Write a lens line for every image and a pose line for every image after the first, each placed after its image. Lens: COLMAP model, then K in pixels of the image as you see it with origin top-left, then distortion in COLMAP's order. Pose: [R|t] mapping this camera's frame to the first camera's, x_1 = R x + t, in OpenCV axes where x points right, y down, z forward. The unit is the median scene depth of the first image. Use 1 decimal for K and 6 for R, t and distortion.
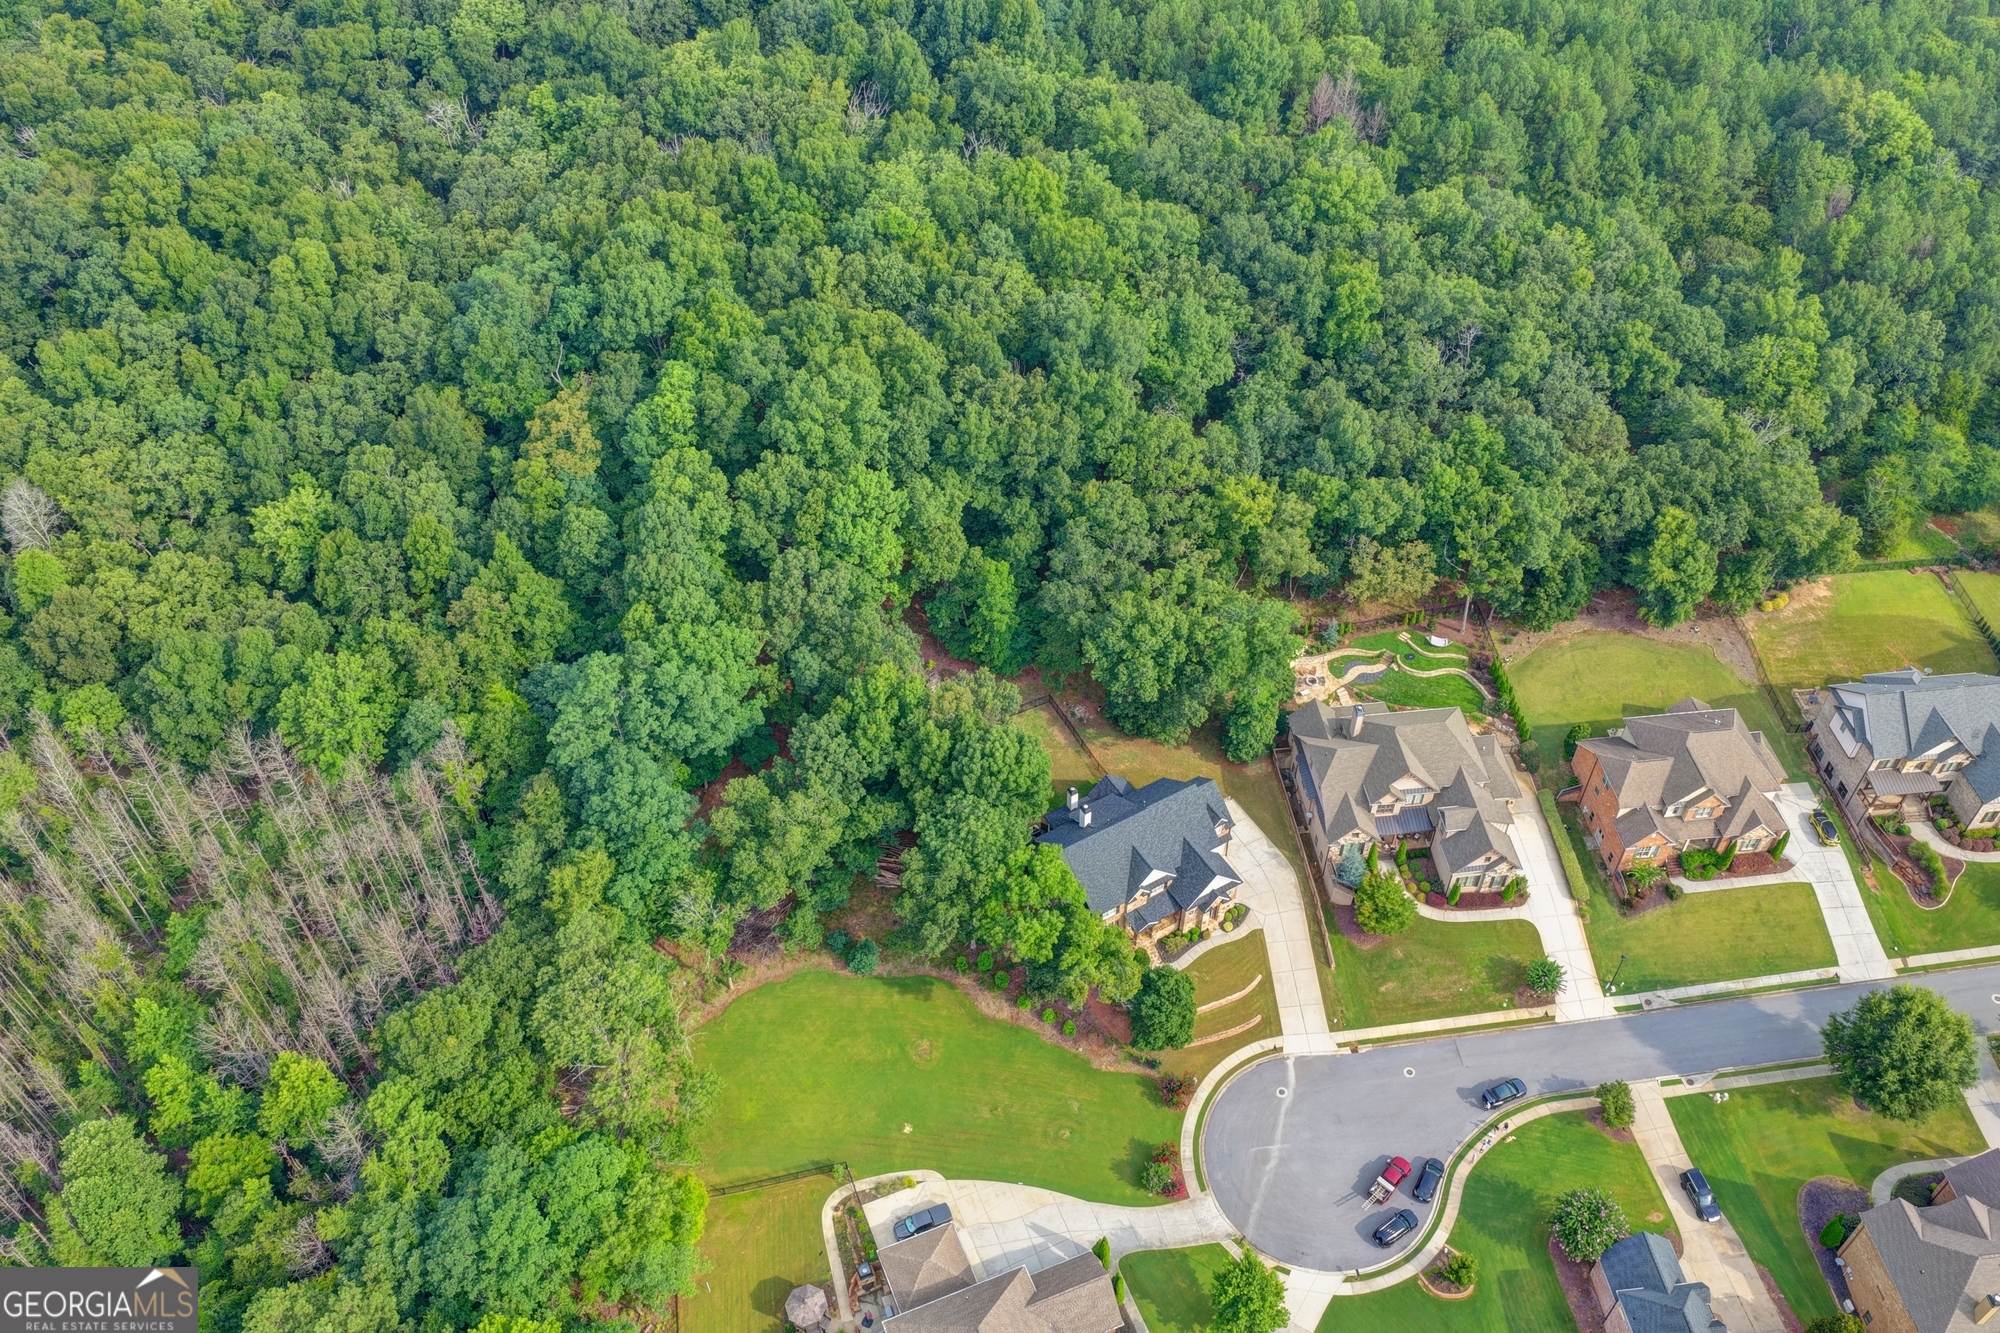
lens RADIAL K [[1657.9, 0, 1000.0], [0, 1657.9, 666.5], [0, 0, 1]] dist [-0.007309, 0.020162]
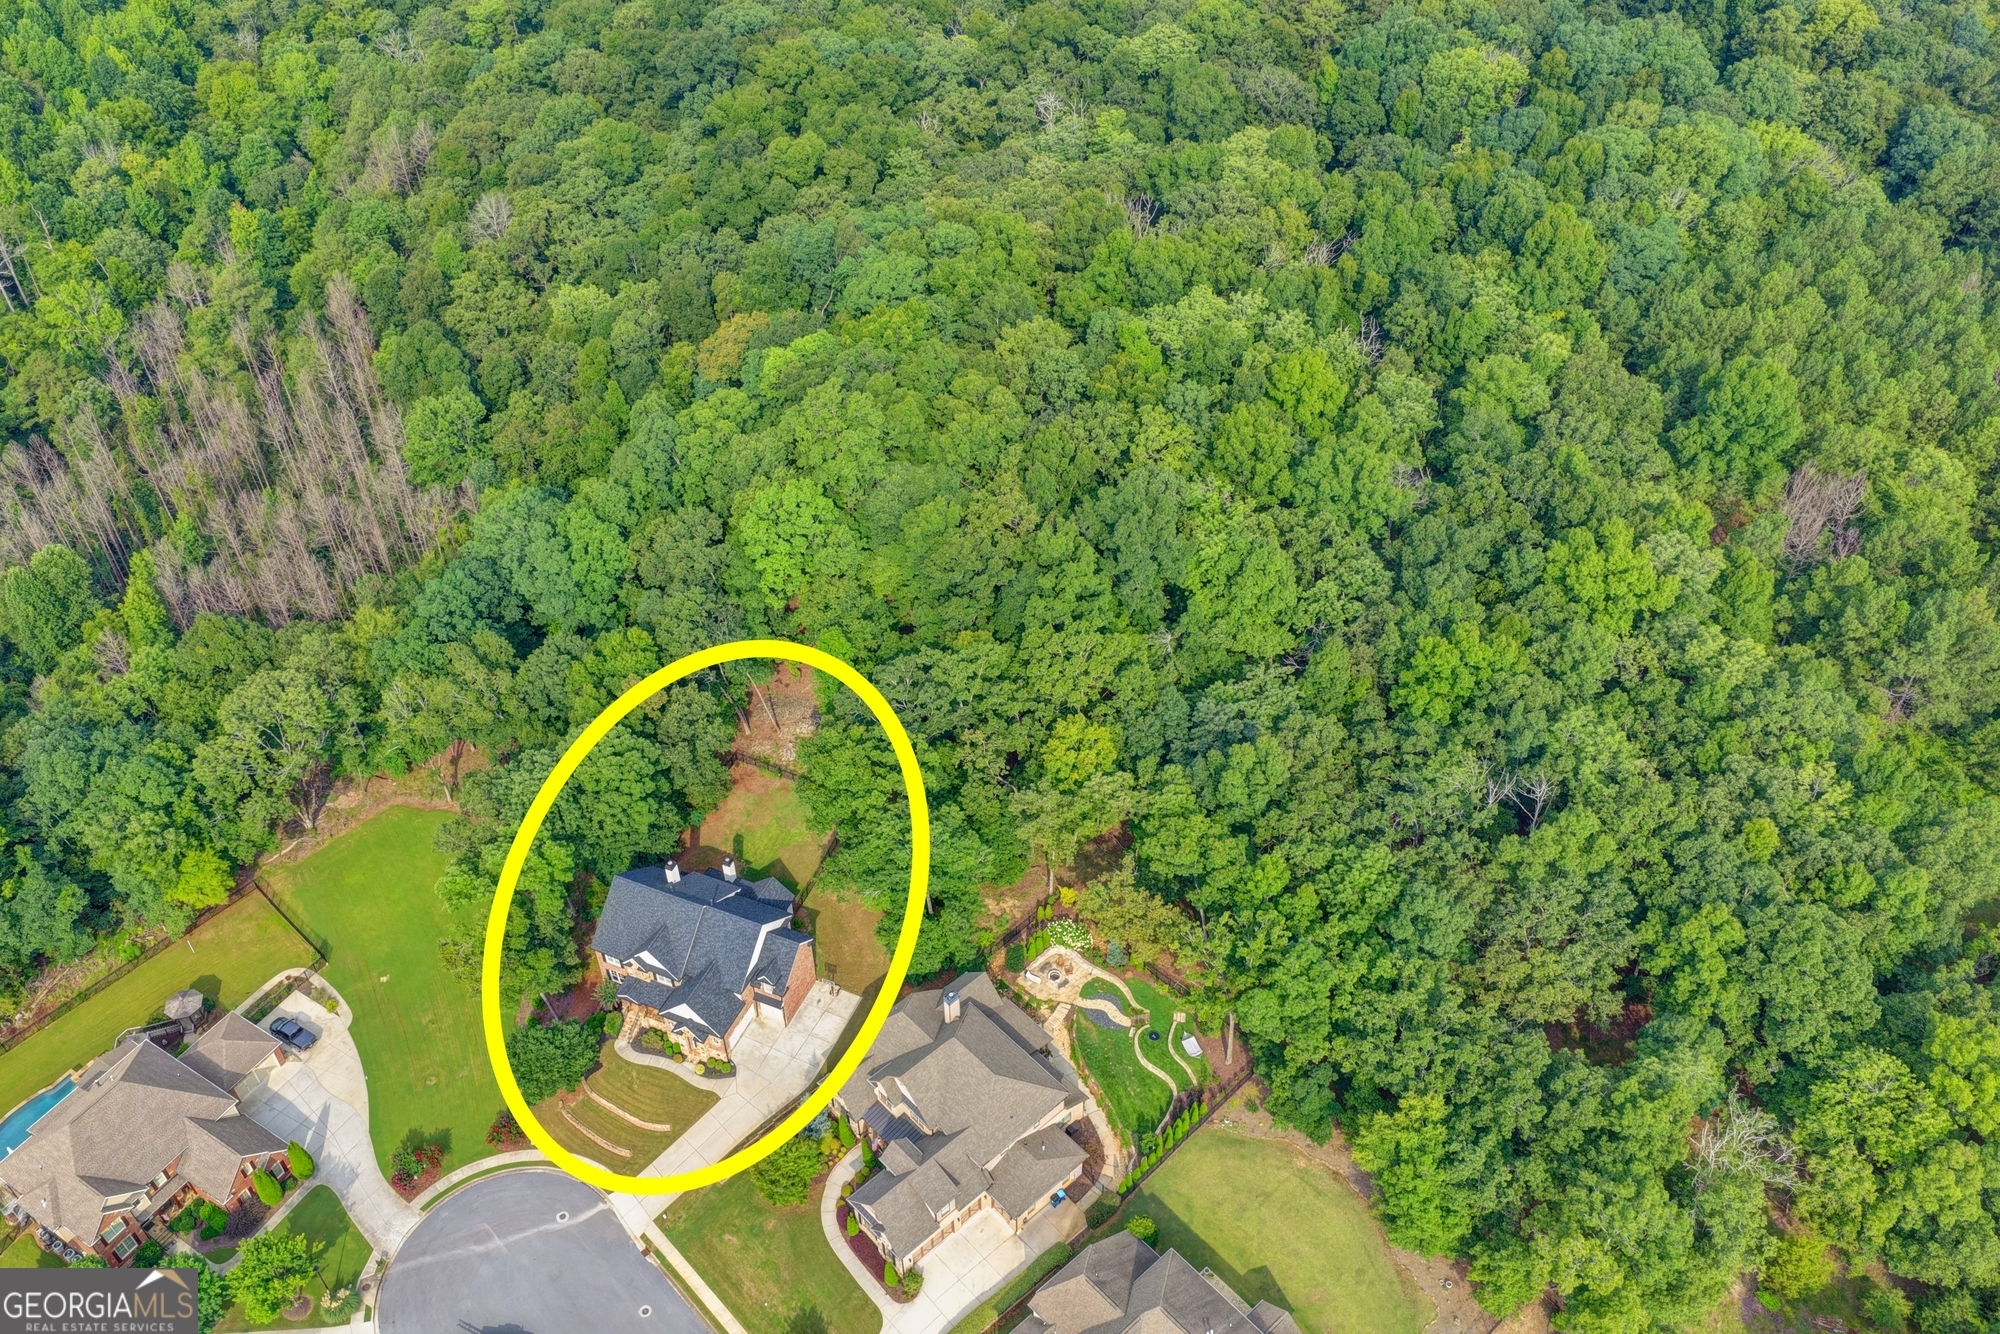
lens RADIAL K [[1657.9, 0, 1000.0], [0, 1657.9, 667.0], [0, 0, 1]] dist [-0.007309, 0.020162]
pose [[0.586303, 0.543838, -0.600407, 0.662860], [-0.576171, 0.800943, 0.162844, -0.267388], [0.569452, 0.250461, 0.782939, 0.312139]]
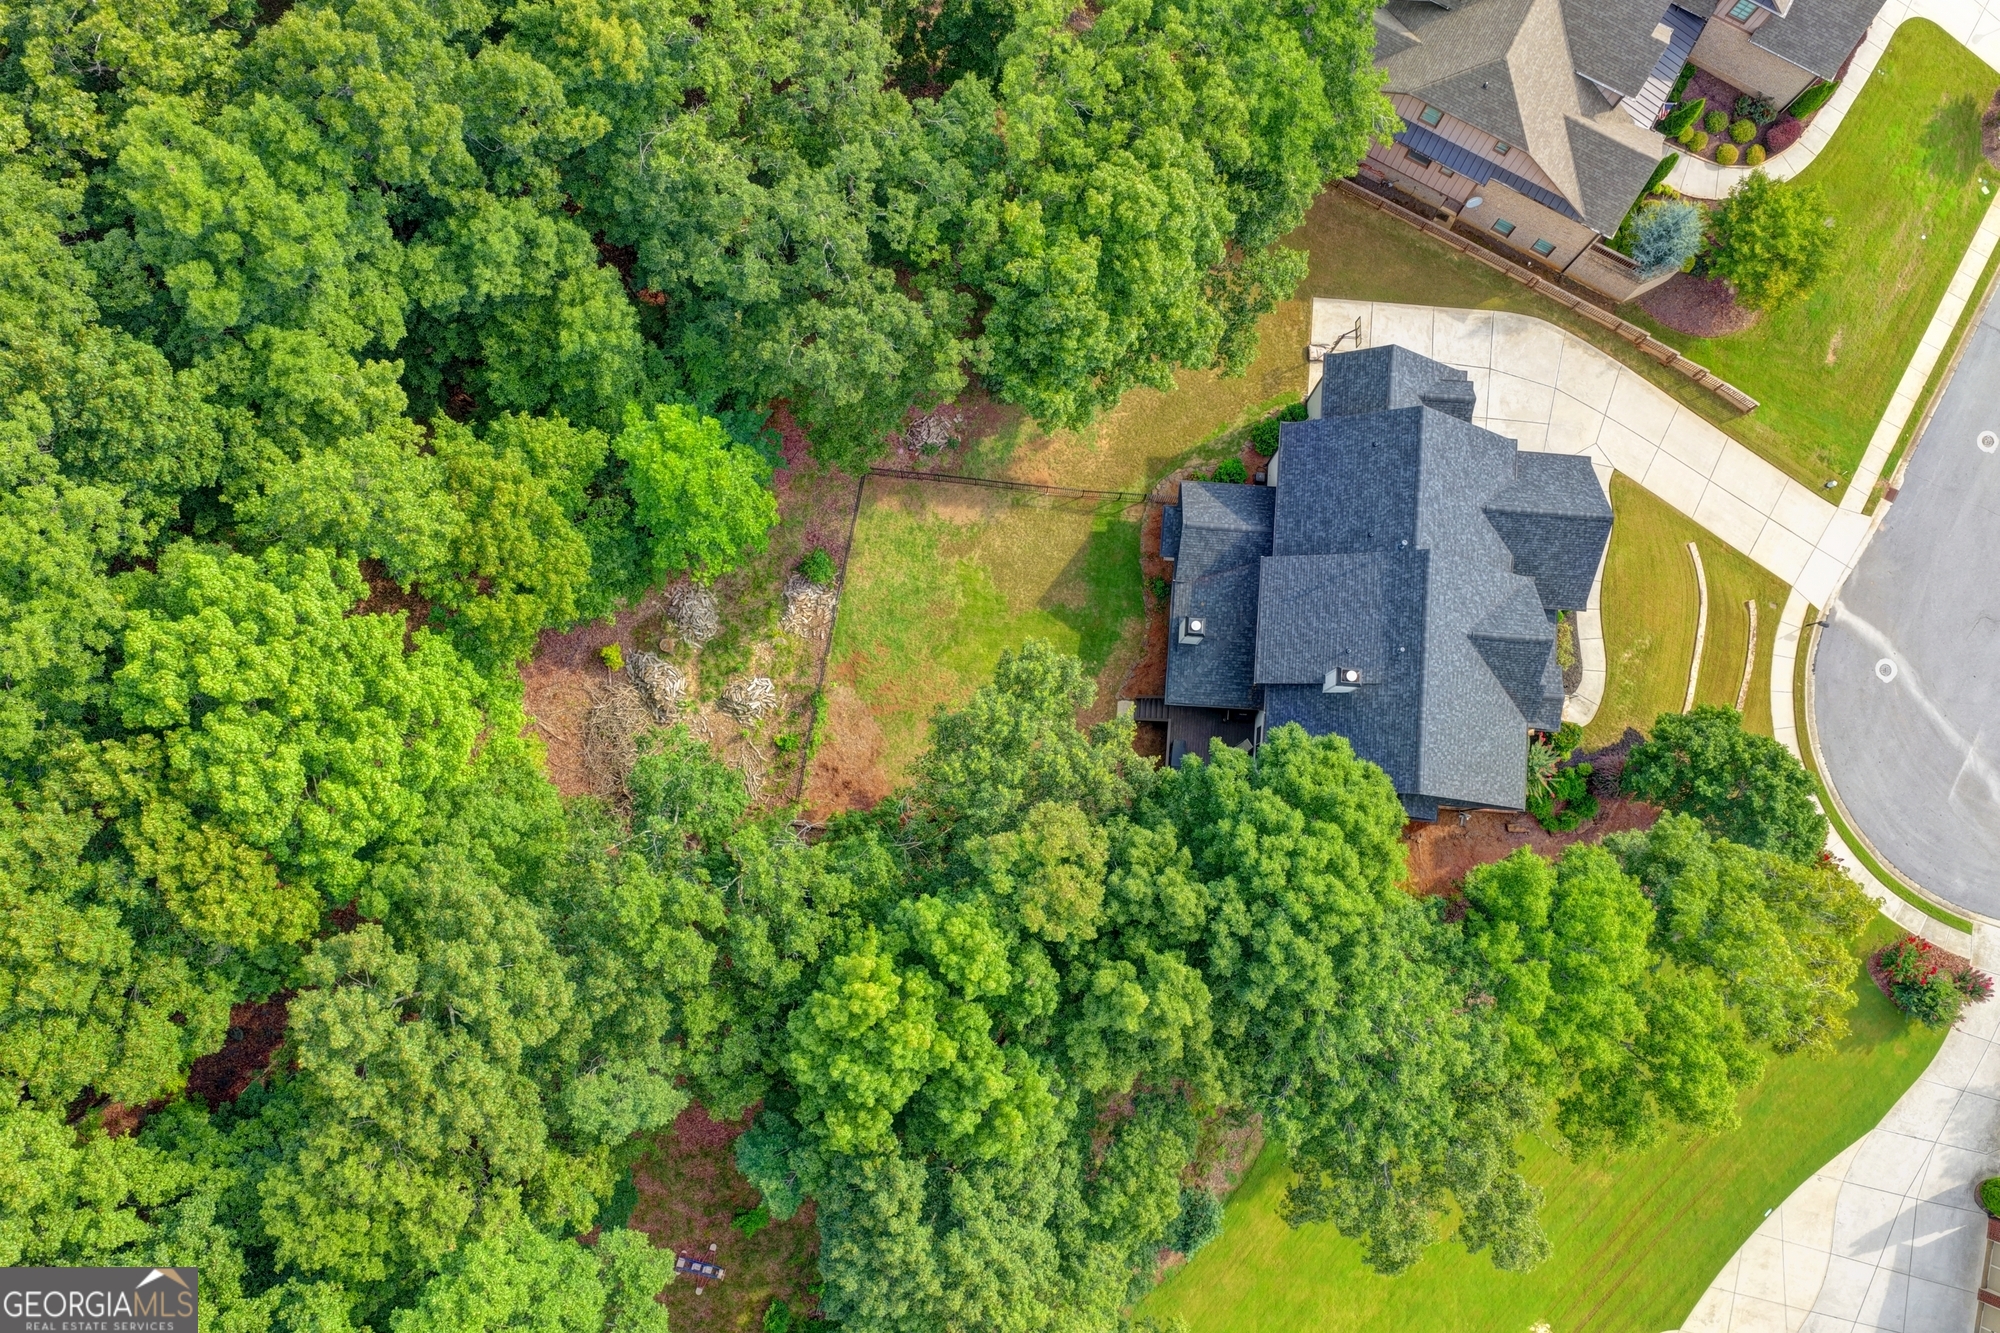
lens RADIAL K [[1657.9, 0, 1000.0], [0, 1657.9, 666.5], [0, 0, 1]] dist [-0.007309, 0.020162]
pose [[0.571427, -0.813920, 0.104909, -0.035792], [0.585206, 0.493761, 0.643222, -0.216693], [-0.575331, -0.306161, 0.758459, 0.723458]]
